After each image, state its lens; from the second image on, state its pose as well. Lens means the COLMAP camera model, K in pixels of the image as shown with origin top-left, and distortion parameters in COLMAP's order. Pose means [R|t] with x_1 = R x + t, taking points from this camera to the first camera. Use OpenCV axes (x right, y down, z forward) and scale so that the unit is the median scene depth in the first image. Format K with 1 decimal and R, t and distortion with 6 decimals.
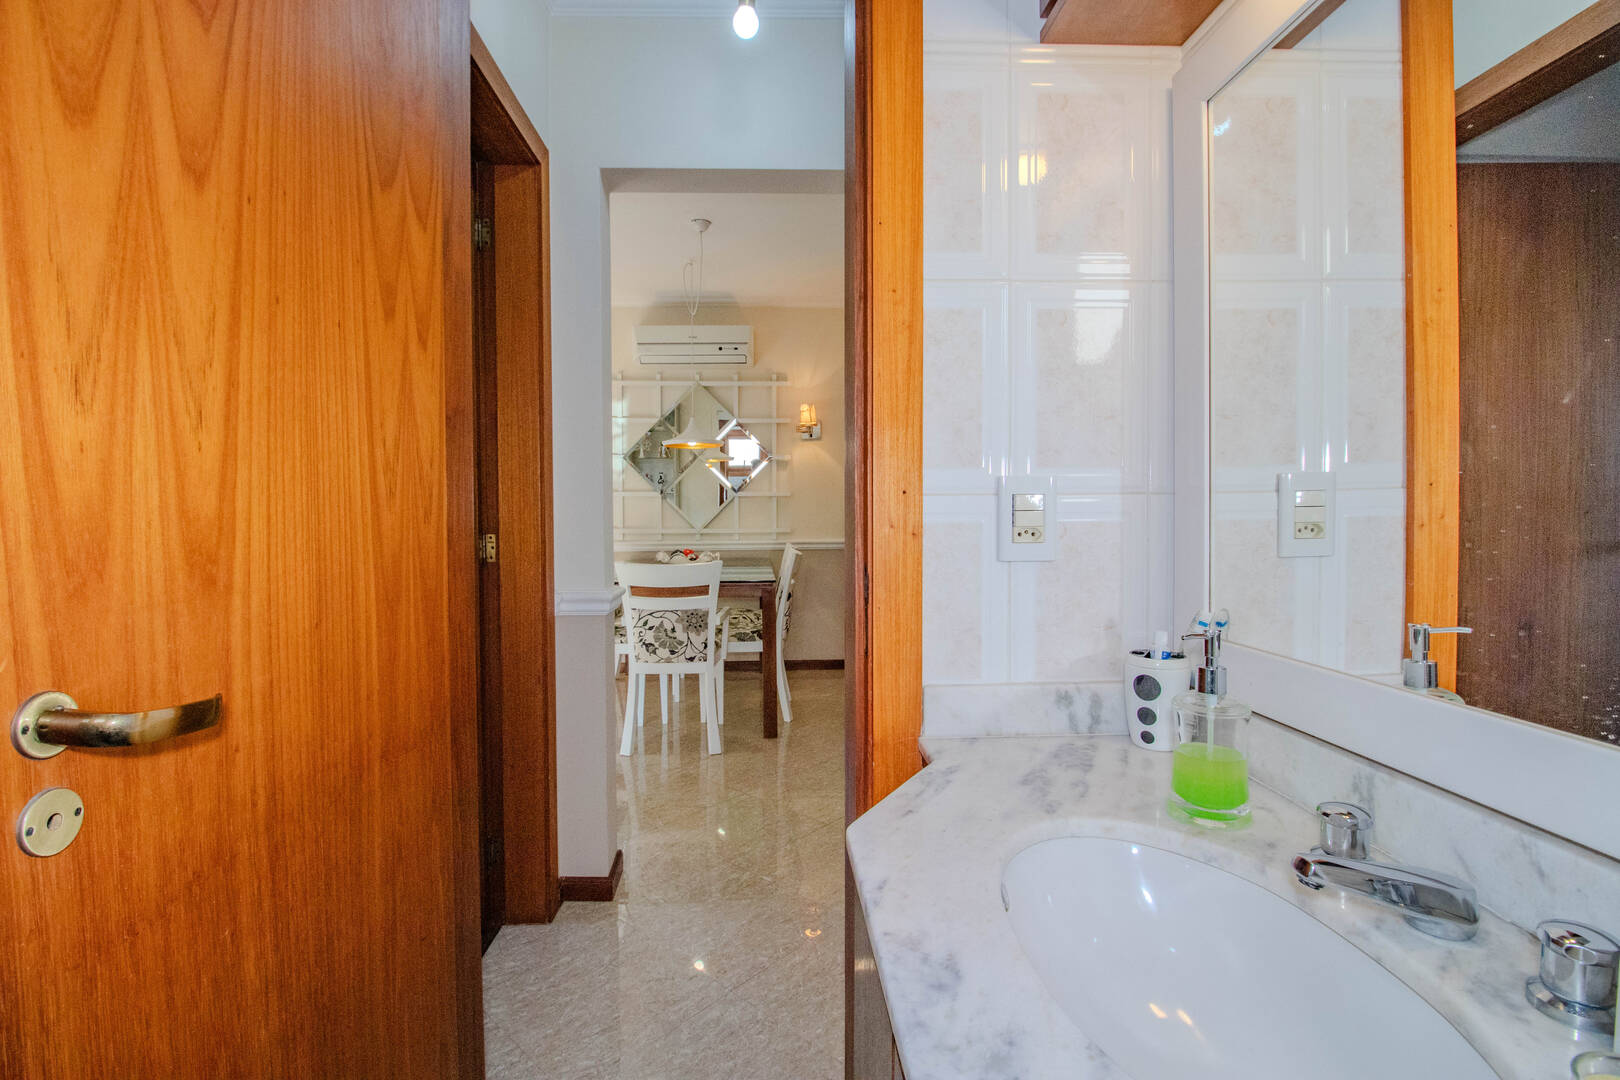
lens RADIAL K [[744.1, 0, 790.9], [0, 744.1, 526.4], [0, 0, 1]] dist [0.000853, -0.012767]
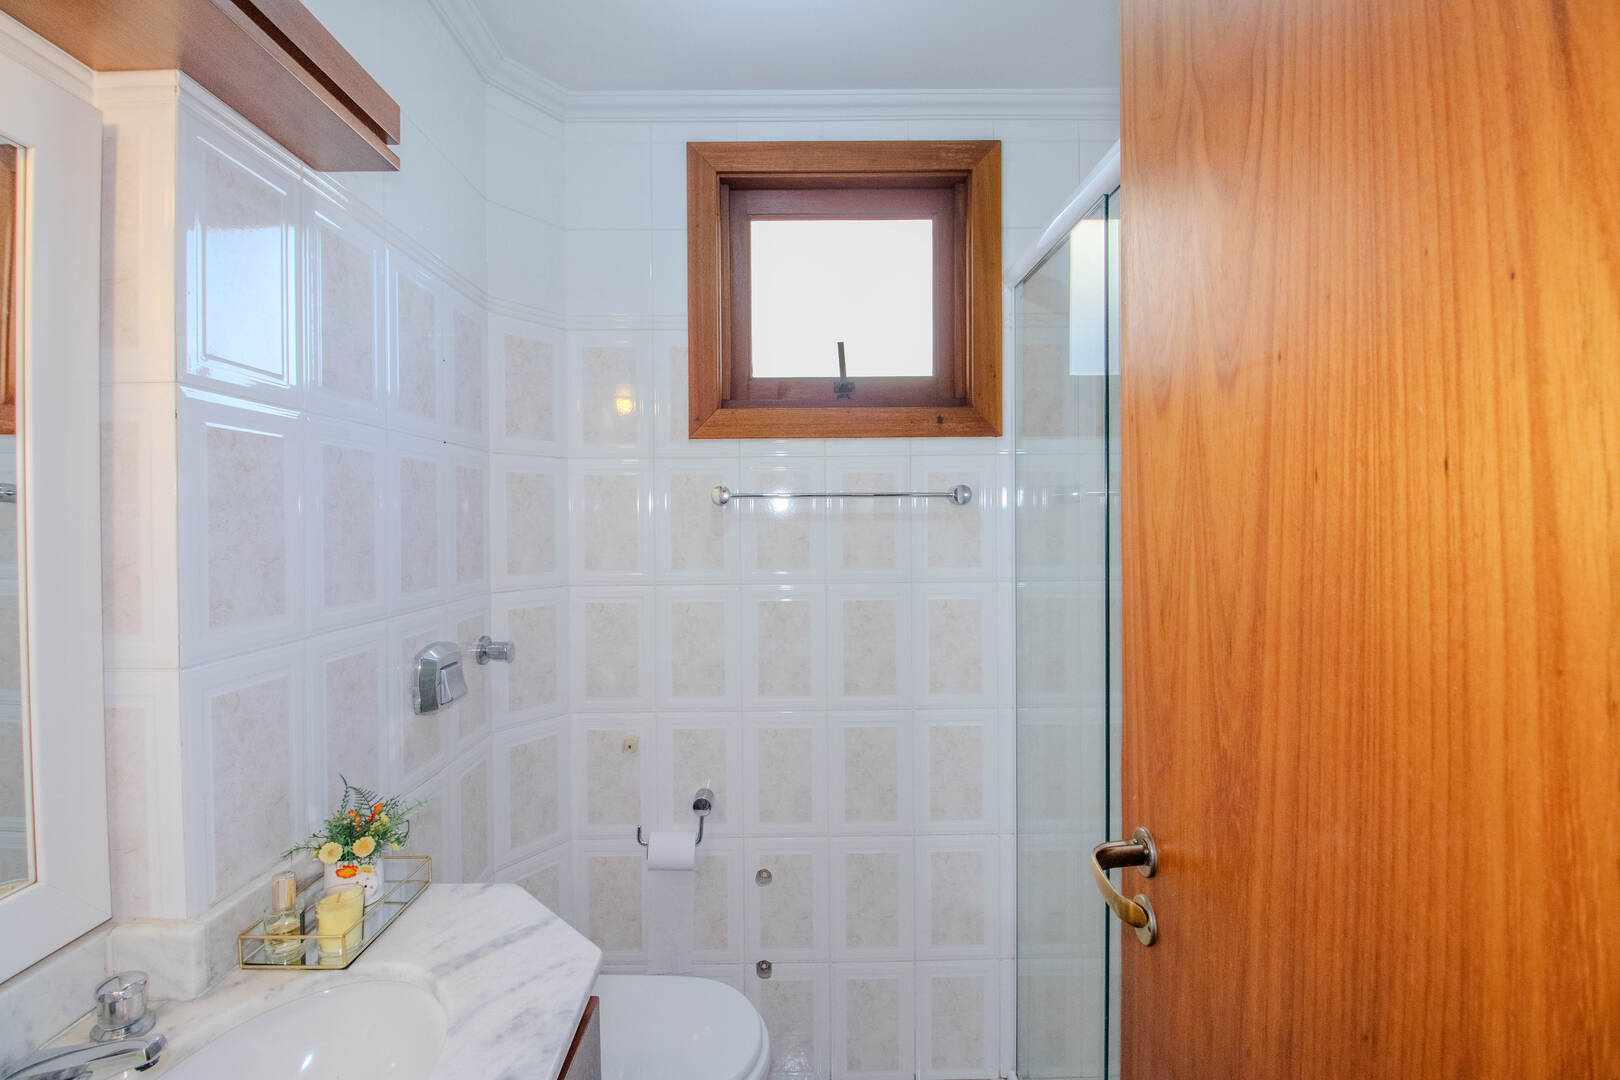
lens RADIAL K [[744.1, 0, 790.9], [0, 744.1, 526.4], [0, 0, 1]] dist [0.000853, -0.012767]
pose [[-0.999650, 0.009509, 0.024689, -0.159299], [0.010211, 0.999542, 0.028494, -0.182785], [-0.024407, 0.028736, -0.999289, 1.065494]]
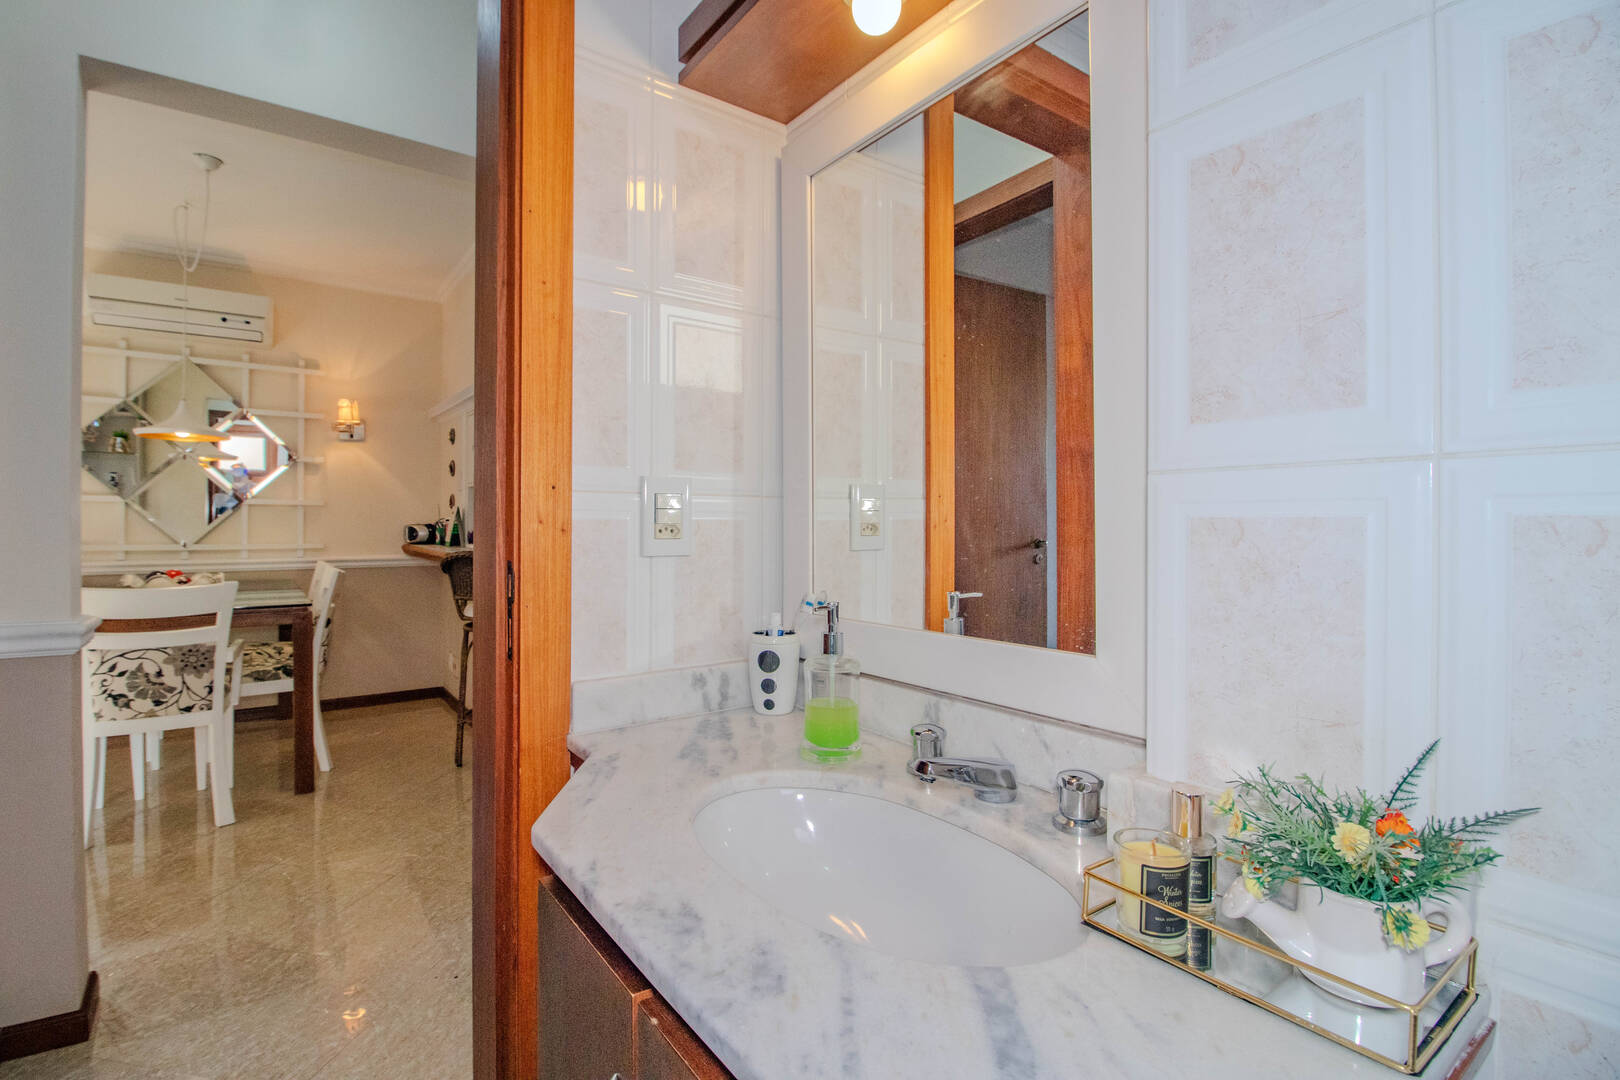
lens RADIAL K [[744.1, 0, 790.9], [0, 744.1, 526.4], [0, 0, 1]] dist [0.000853, -0.012767]
pose [[0.832804, 0.007800, 0.553514, -0.127621], [0.005987, 0.999715, -0.023096, 0.029891], [-0.553536, 0.022548, 0.832520, 0.006218]]
